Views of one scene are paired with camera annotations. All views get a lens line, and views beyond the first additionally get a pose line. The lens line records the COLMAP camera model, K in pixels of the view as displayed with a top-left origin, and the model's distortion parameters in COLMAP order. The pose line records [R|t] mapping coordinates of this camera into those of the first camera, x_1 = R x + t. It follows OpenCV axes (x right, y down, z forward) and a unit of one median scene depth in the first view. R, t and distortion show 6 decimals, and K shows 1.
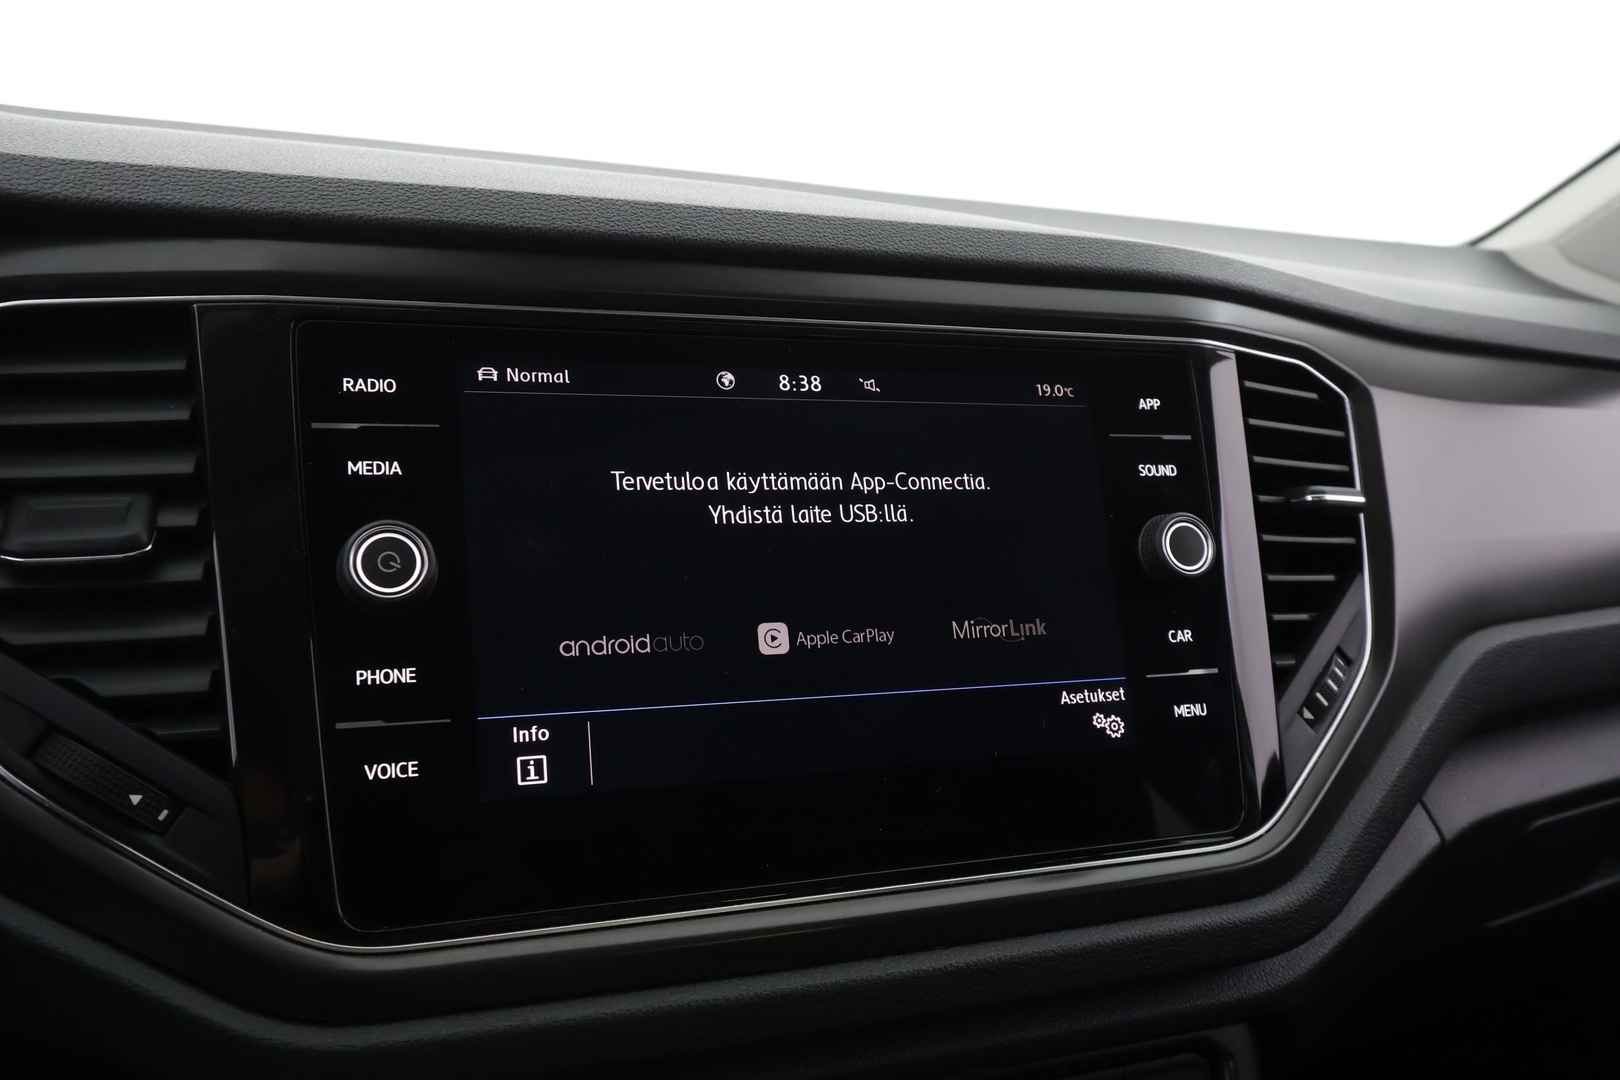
lens RADIAL K [[1266.1, 0, 817.9], [0, 1266.1, 540.7], [0, 0, 1]] dist [0.003900, 0.000072]
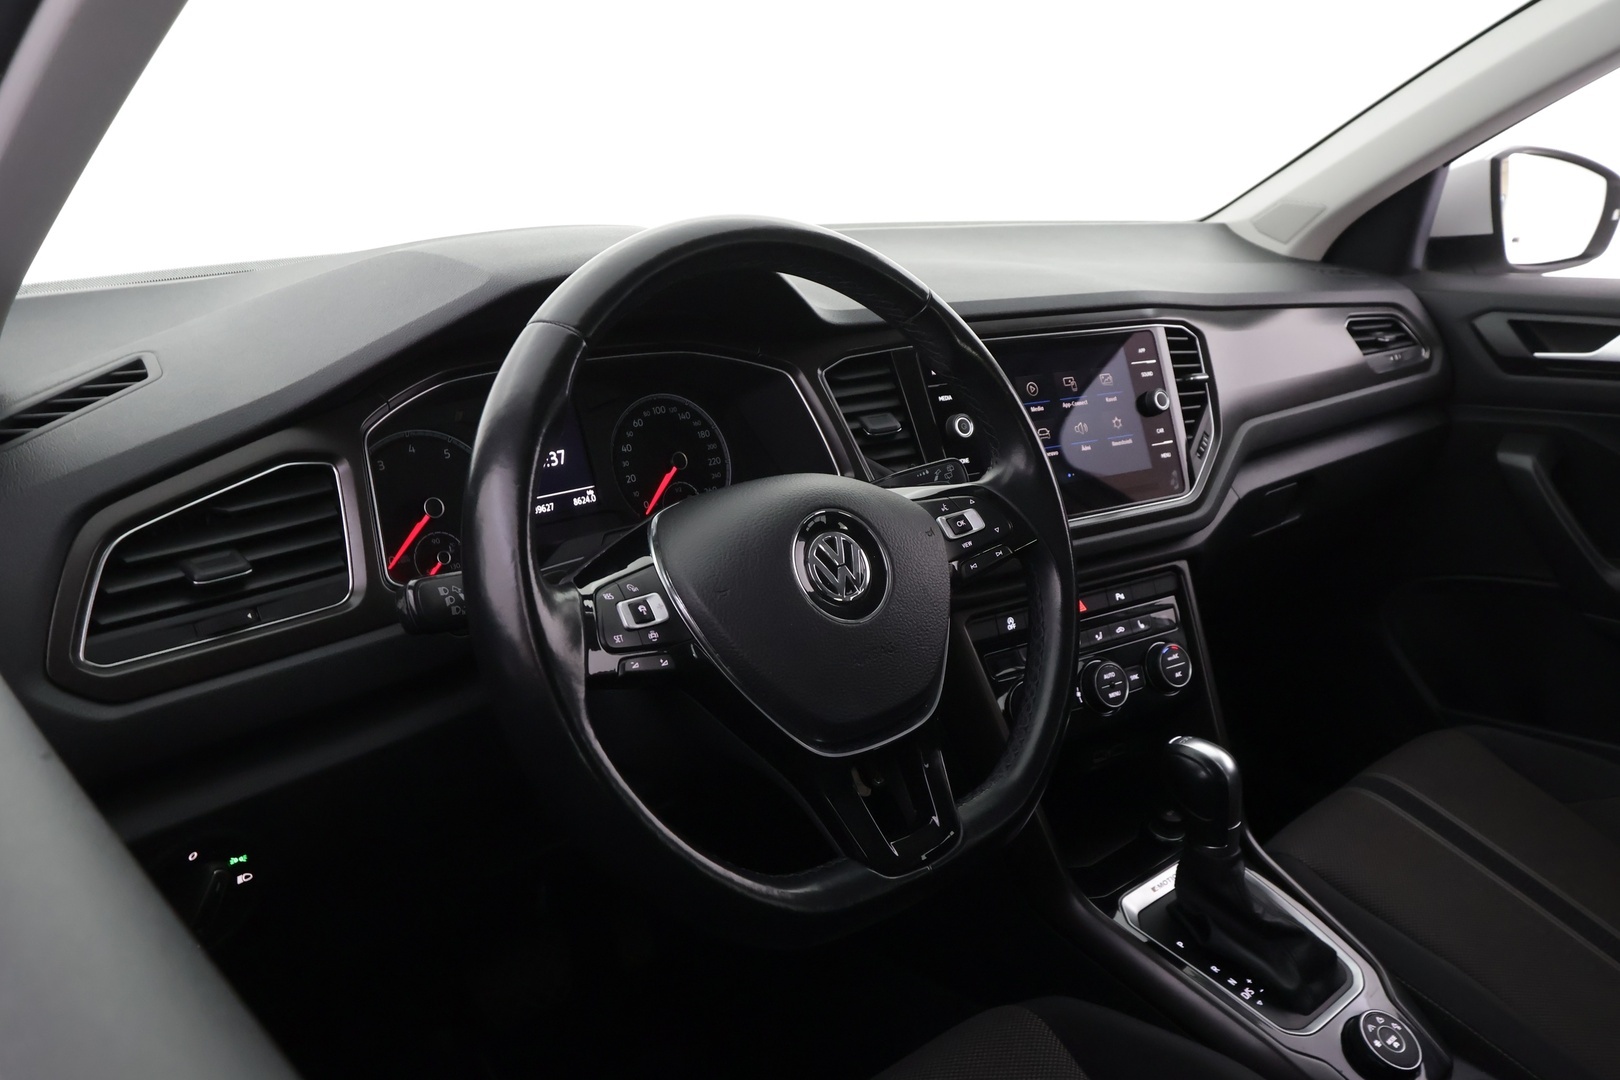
lens RADIAL K [[1273.1, 0, 817.8], [0, 1273.1, 539.3], [0, 0, 1]] dist [0.003568, -0.002151]
pose [[0.972231, -0.109610, 0.206768, -1.041219], [0.087454, 0.989689, 0.113431, -0.074111], [-0.217070, -0.092198, 0.971792, -1.593143]]
